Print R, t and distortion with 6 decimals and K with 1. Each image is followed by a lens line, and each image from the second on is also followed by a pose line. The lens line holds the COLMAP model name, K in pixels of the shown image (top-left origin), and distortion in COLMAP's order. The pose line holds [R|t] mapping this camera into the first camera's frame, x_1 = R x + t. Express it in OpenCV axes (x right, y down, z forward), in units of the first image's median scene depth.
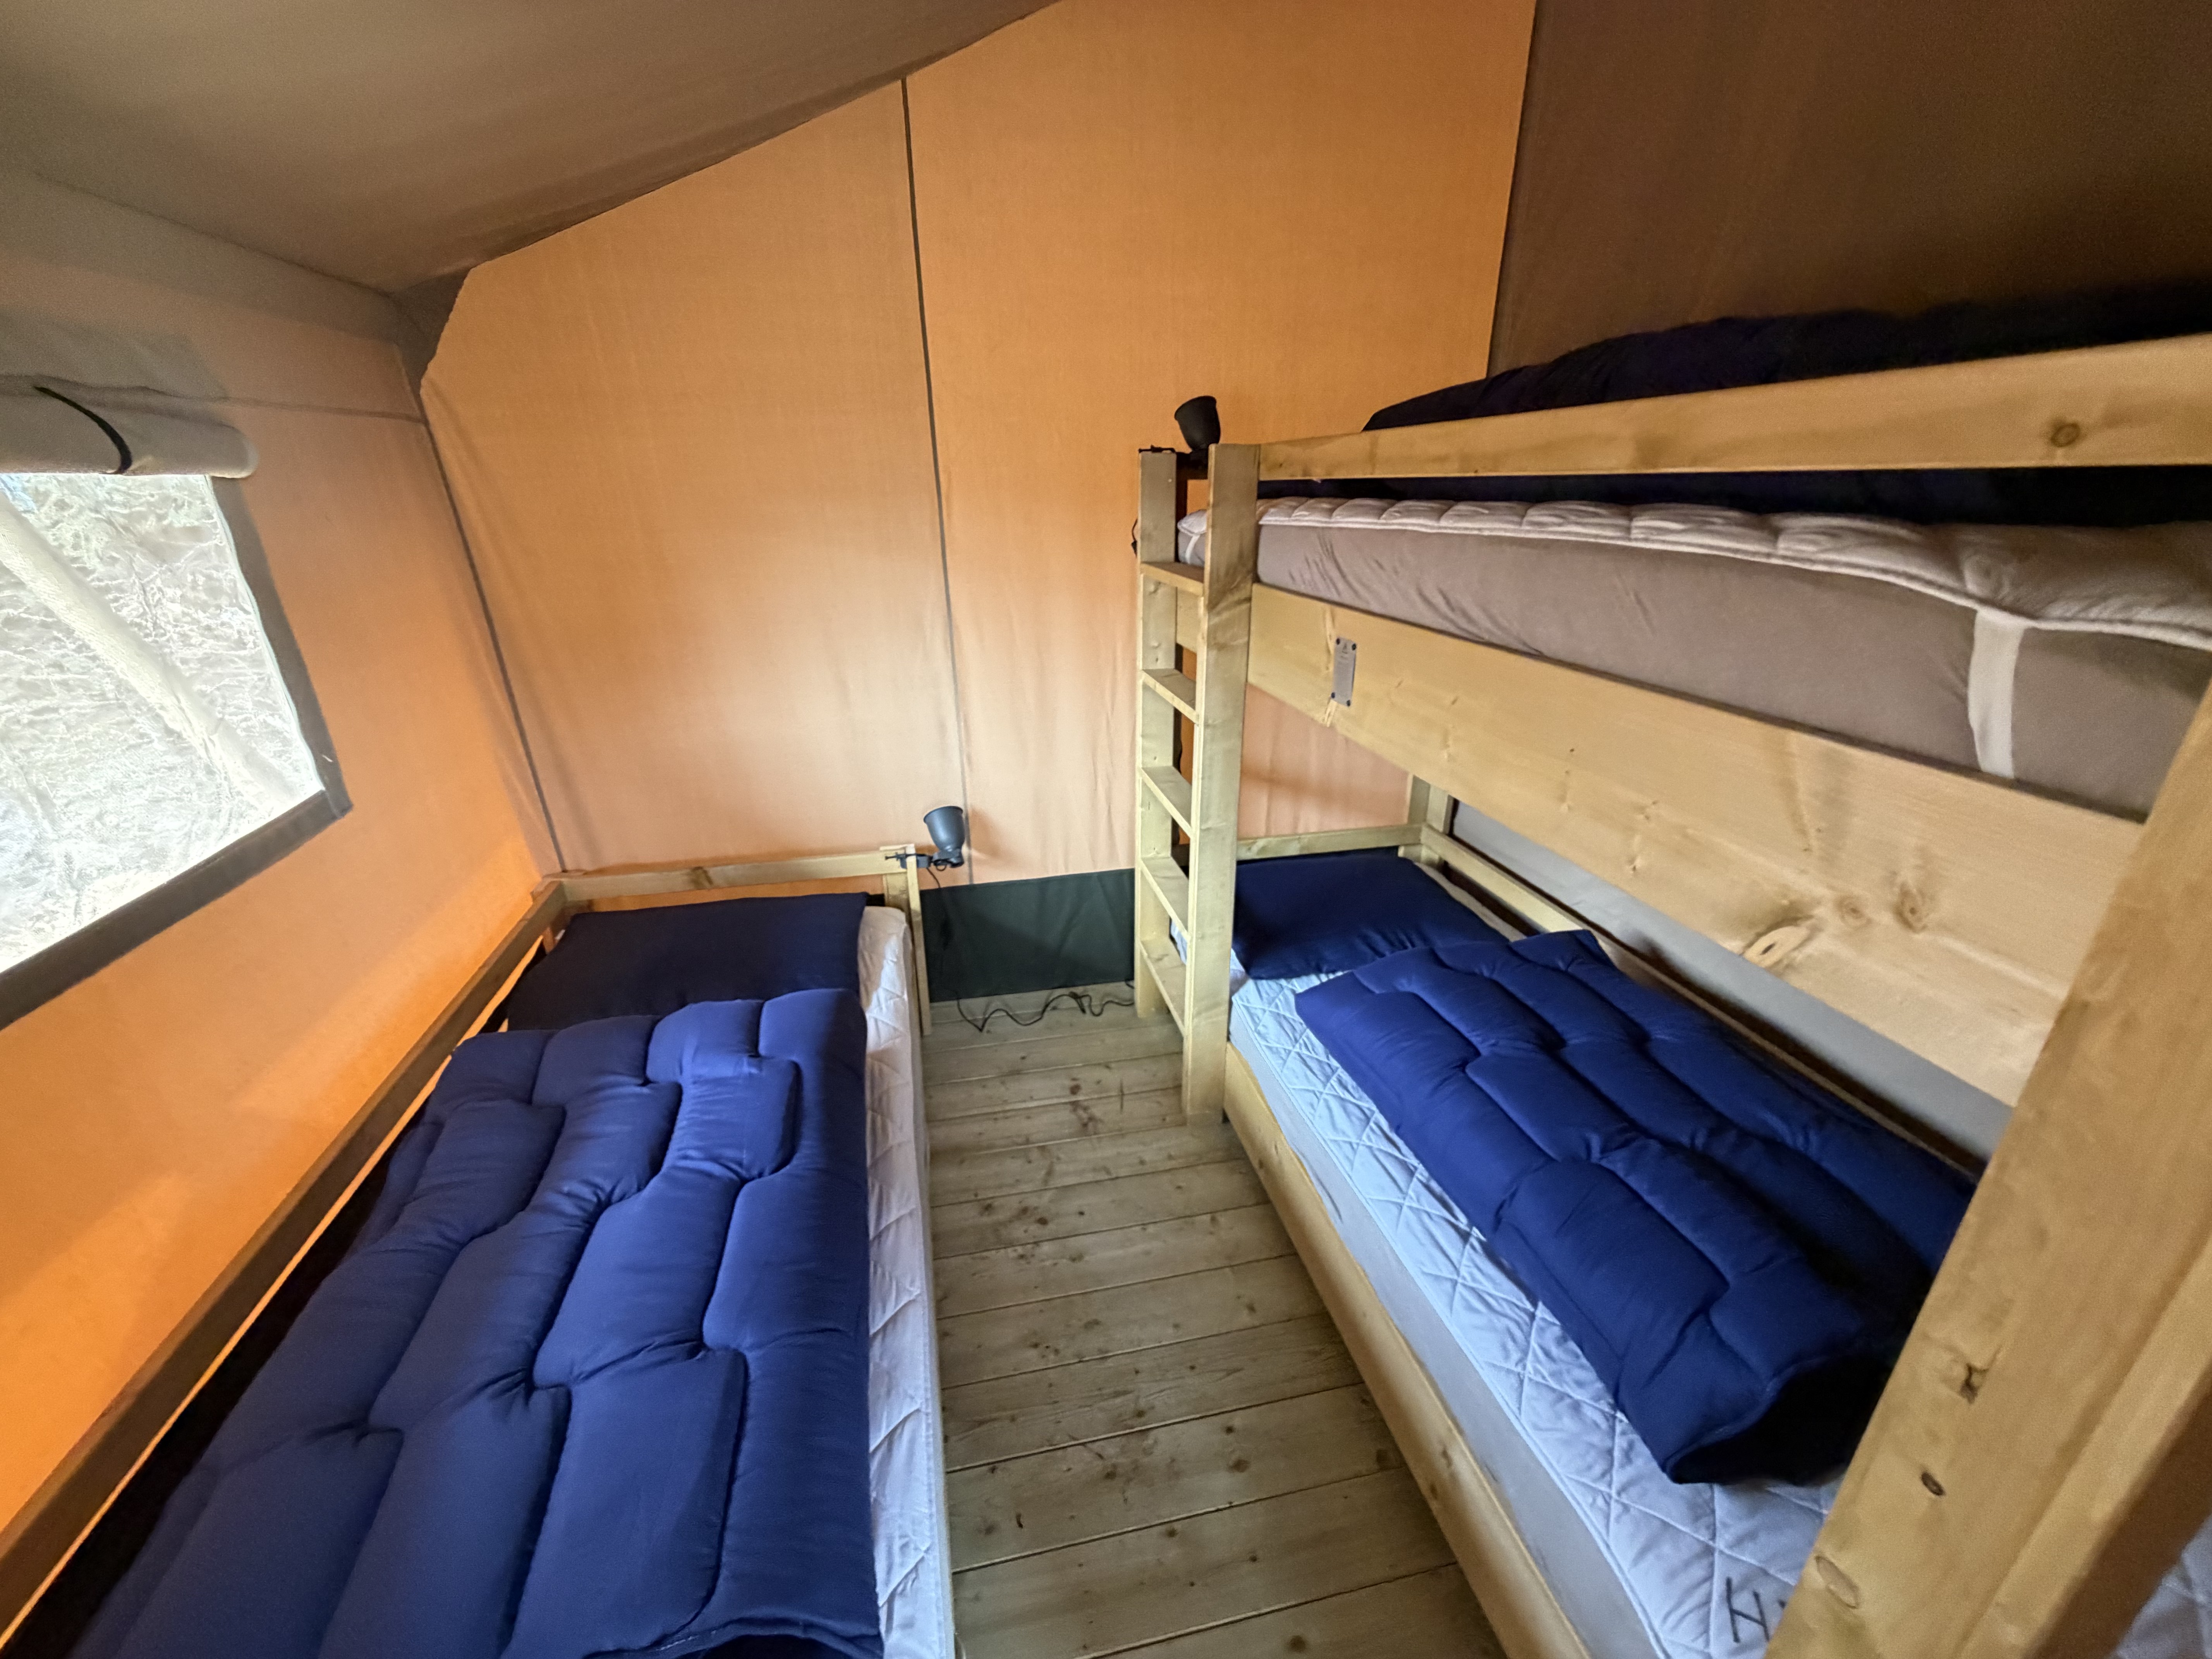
lens RADIAL K [[884.5, 0, 1108.6], [0, 884.5, 824.2], [0, 0, 1]] dist [0.002961, 0.001054]
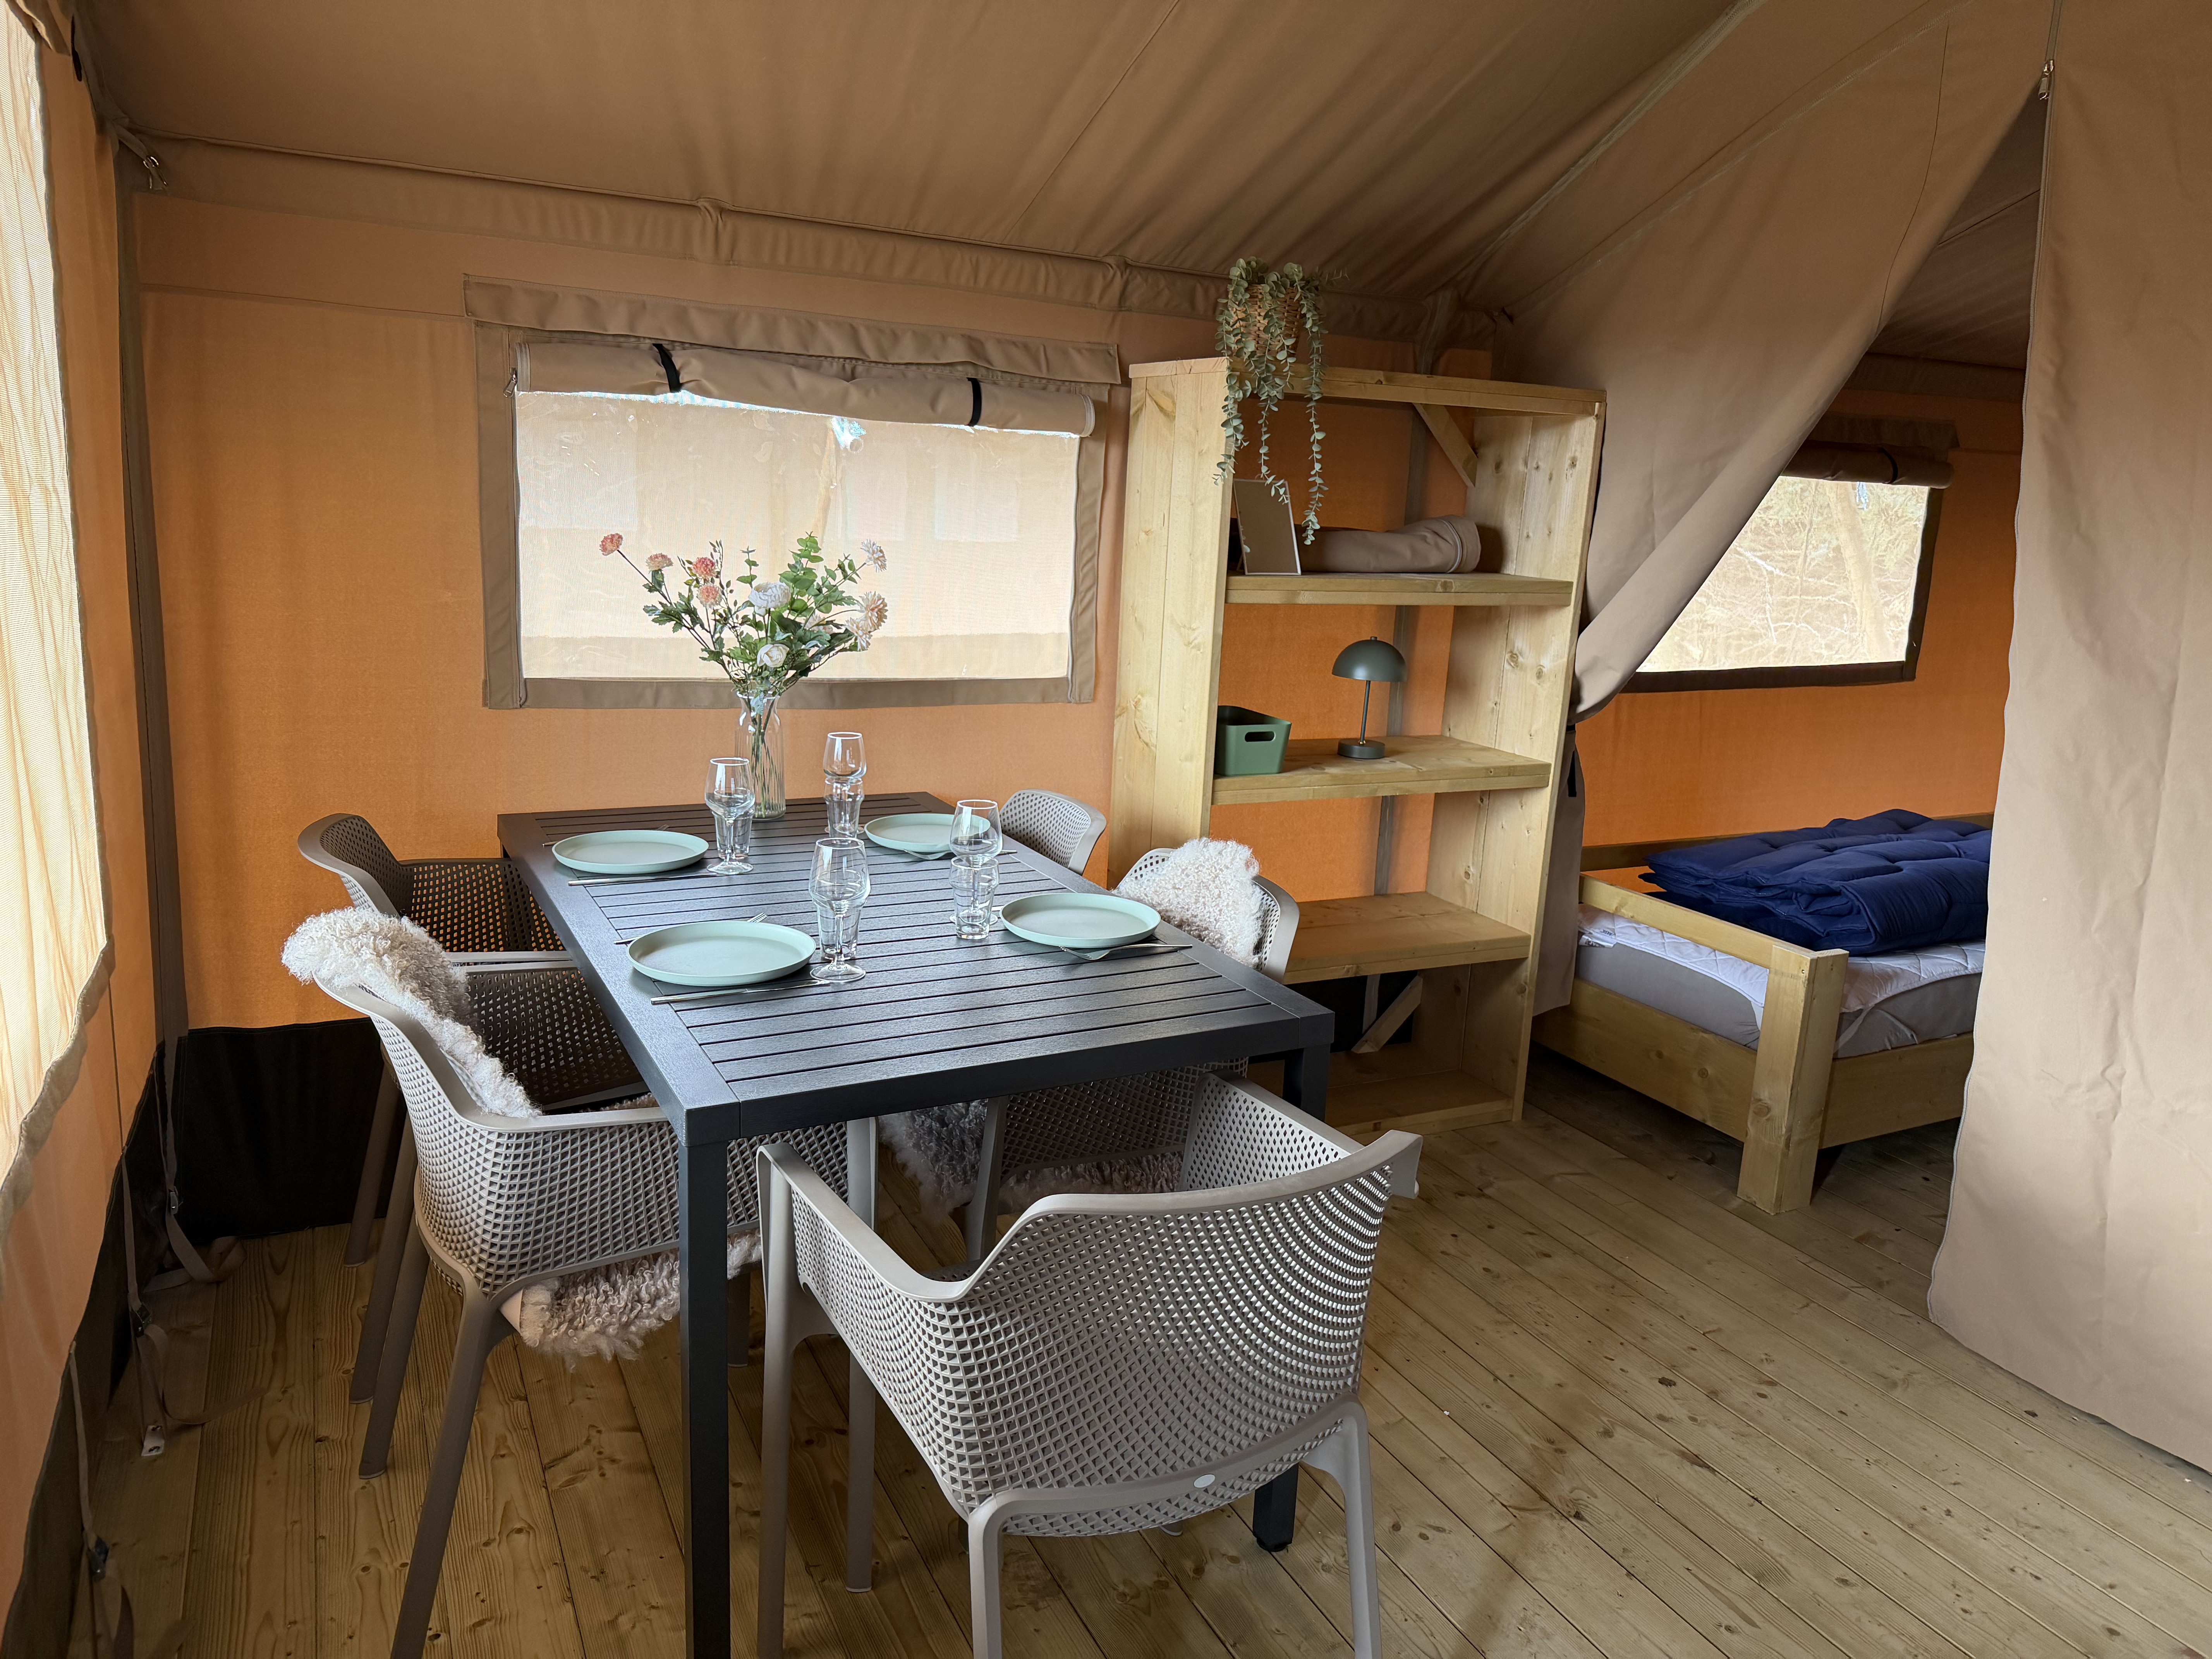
lens RADIAL K [[1547.1, 0, 1110.5], [0, 1547.1, 839.8], [0, 0, 1]] dist [0.036195, -0.020611]
pose [[0.243668, 0.231372, -0.941856, 1.665432], [-0.398531, 0.909237, 0.120254, 0.525461], [0.884194, 0.346056, 0.313761, -1.187025]]
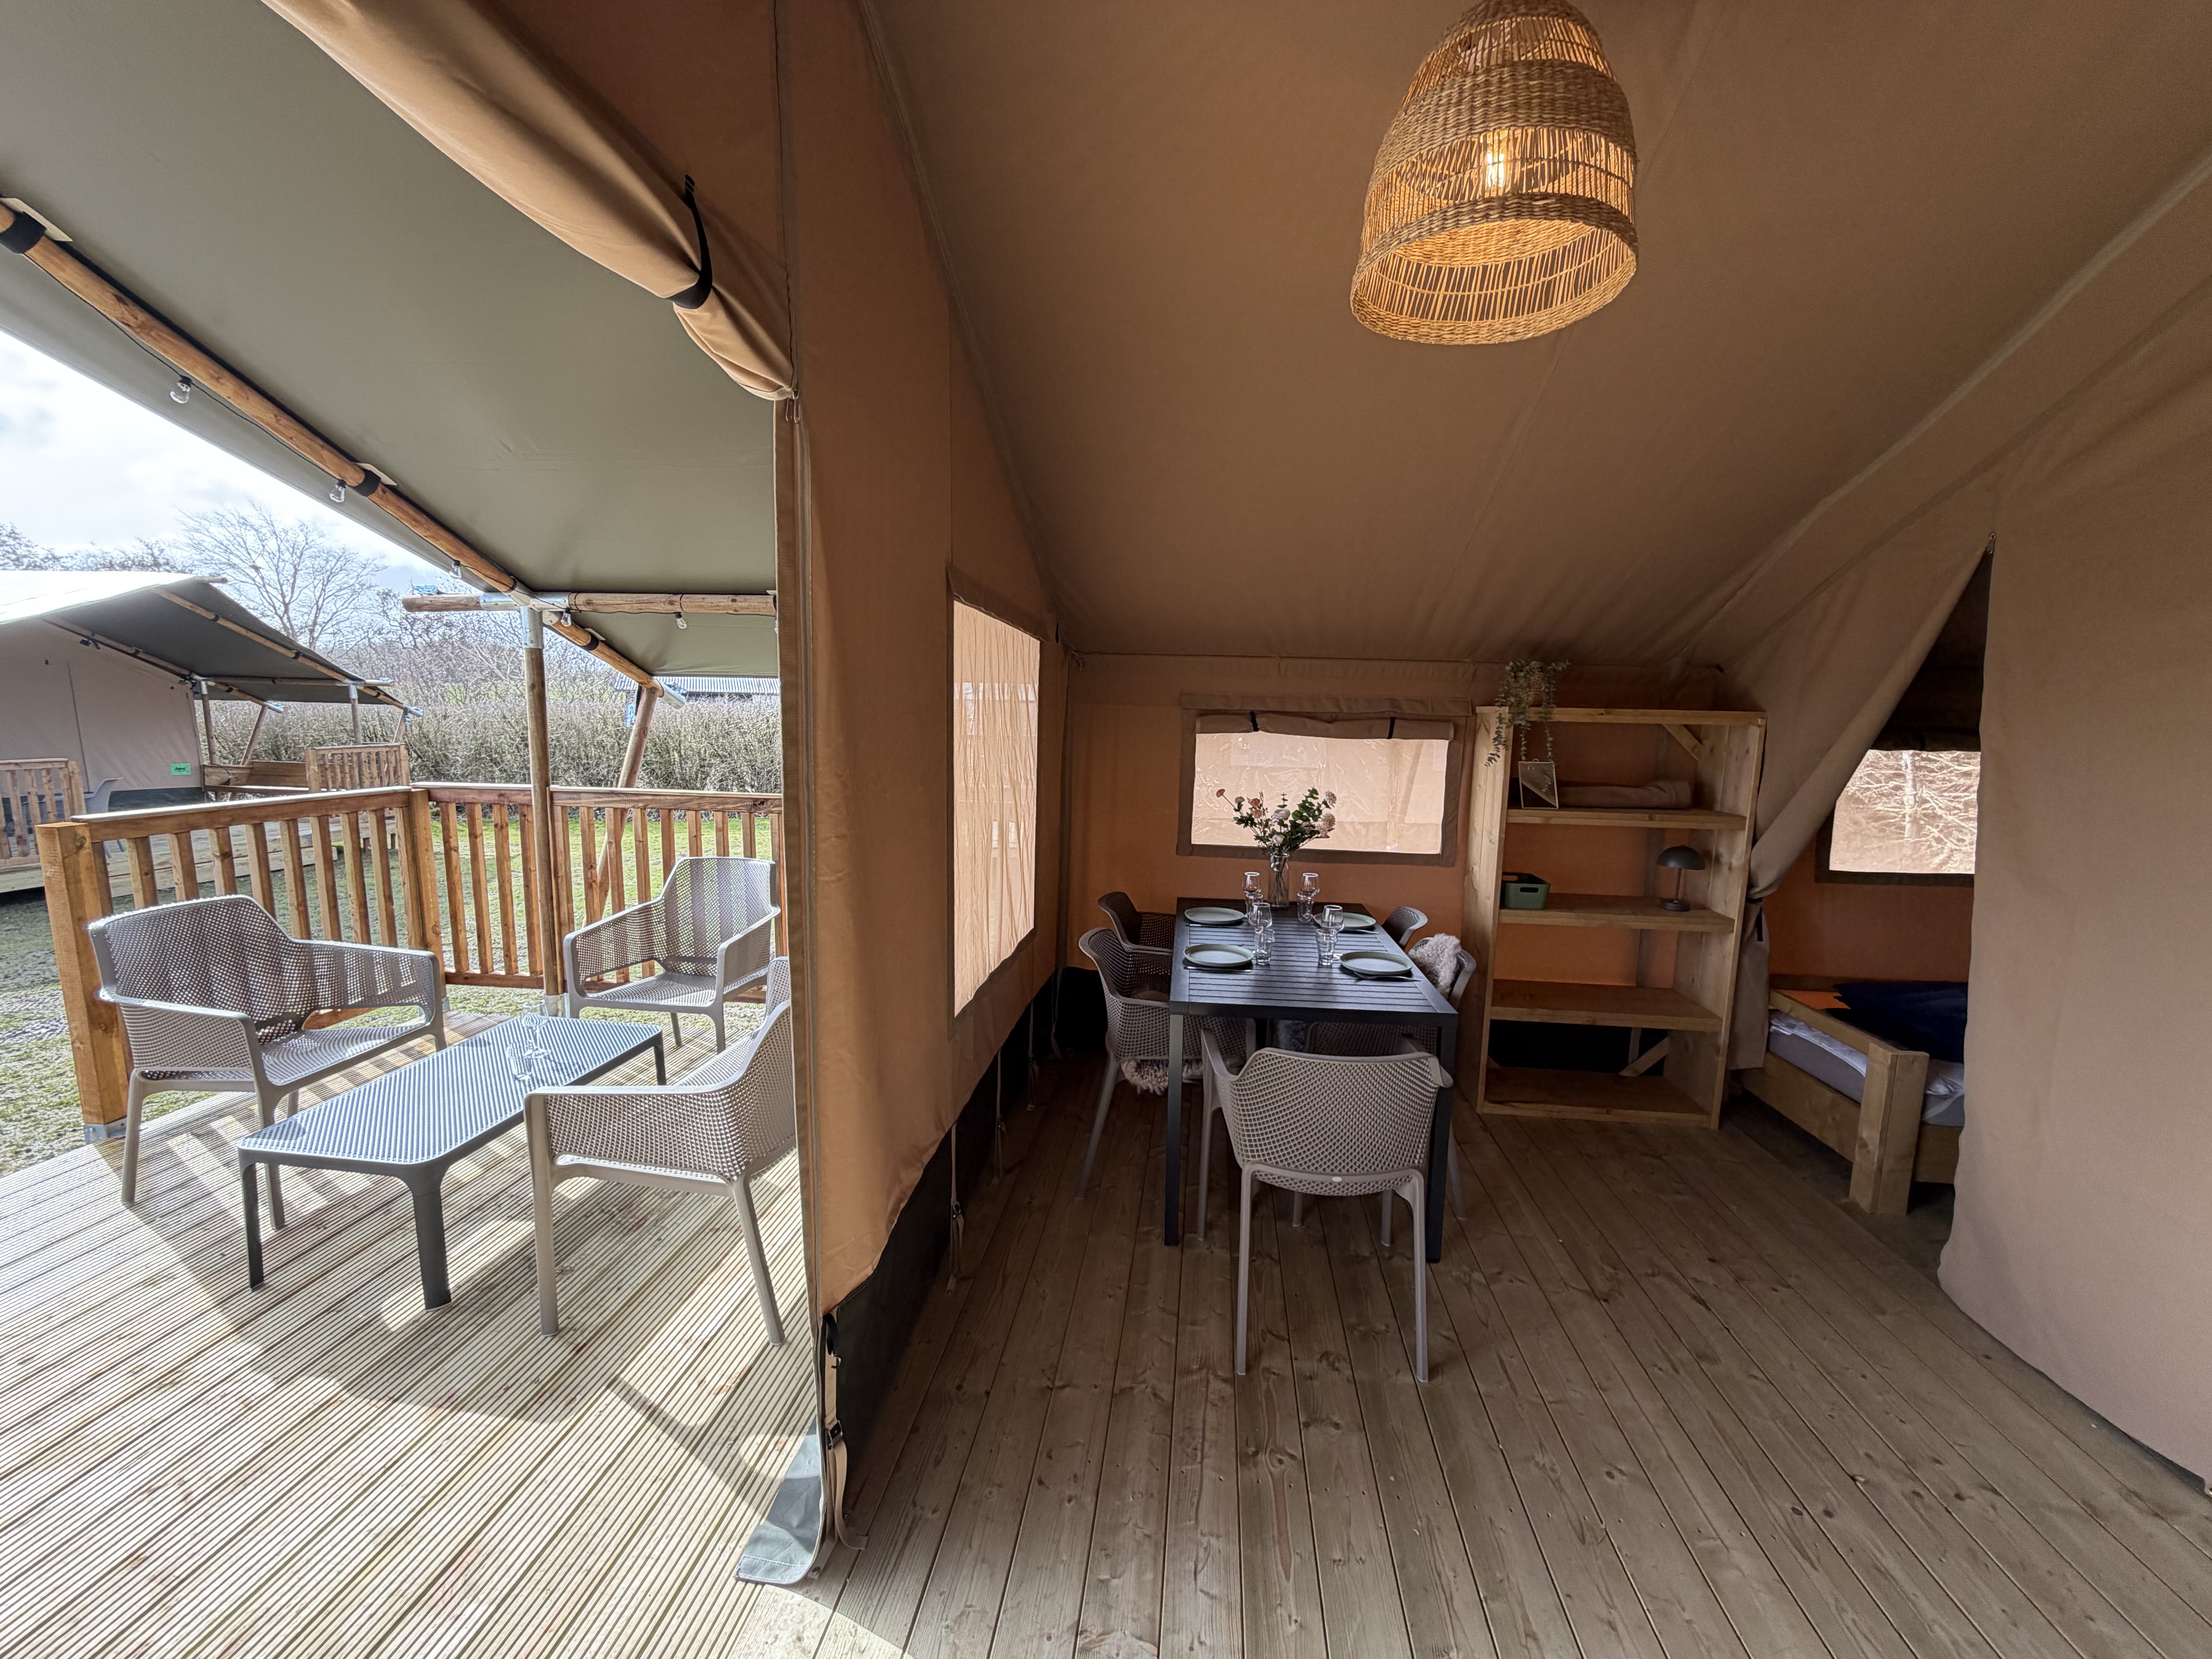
lens RADIAL K [[884.5, 0, 1115.3], [0, 884.5, 832.4], [0, 0, 1]] dist [0.002961, 0.001054]
pose [[-0.325326, 0.125414, -0.937248, 2.253075], [-0.361300, 0.899478, 0.245770, 0.255241], [0.873857, 0.418583, -0.247312, -0.851112]]
